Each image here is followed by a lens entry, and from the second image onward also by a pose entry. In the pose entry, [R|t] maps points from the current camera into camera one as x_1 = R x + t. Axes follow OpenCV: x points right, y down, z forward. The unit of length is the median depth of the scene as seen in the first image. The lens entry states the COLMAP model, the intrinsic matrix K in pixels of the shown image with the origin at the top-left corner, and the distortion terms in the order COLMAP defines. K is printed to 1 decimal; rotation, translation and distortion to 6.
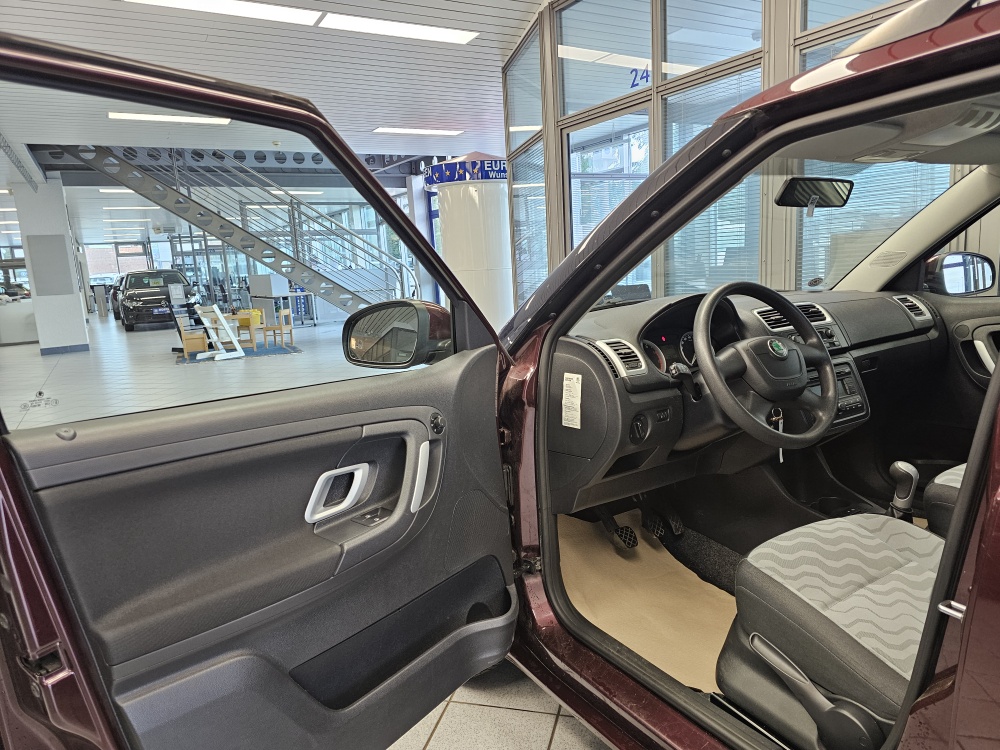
lens RADIAL K [[671.5, 0, 506.2], [0, 671.5, 369.7], [0, 0, 1]] dist [0.066360, -0.073673]
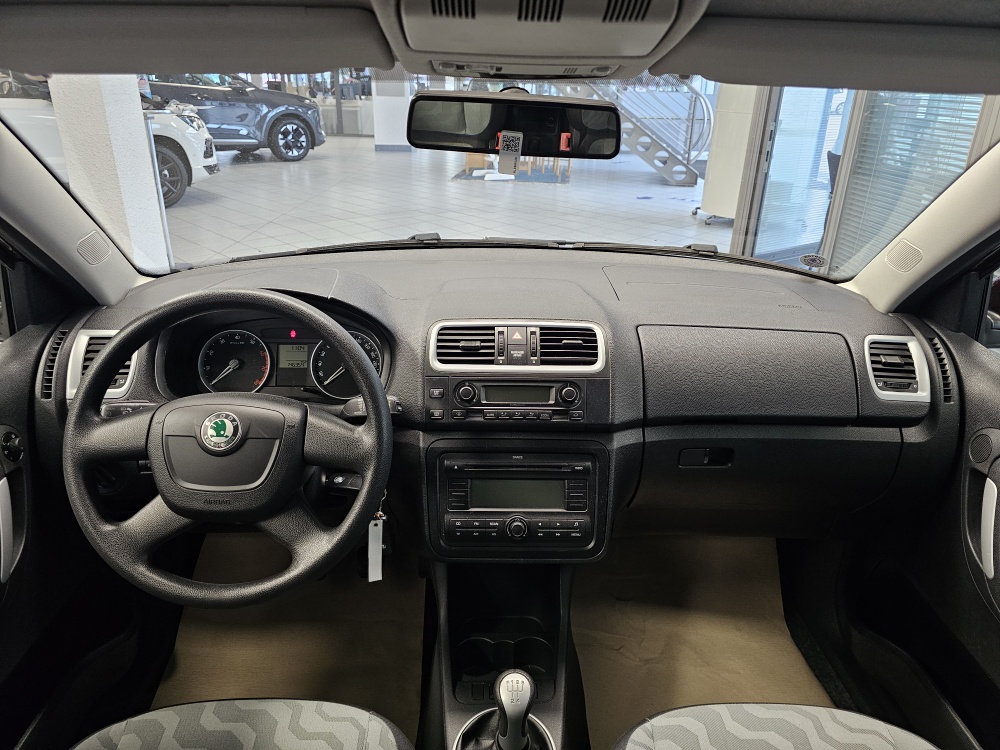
lens RADIAL K [[664.5, 0, 509.9], [0, 664.5, 363.1], [0, 0, 1]] dist [0.068246, -0.064817]
pose [[0.859568, 0.267081, -0.435672, 0.220592], [-0.152169, 0.947651, 0.280716, -0.073168], [0.487839, -0.174999, 0.855213, 0.175530]]
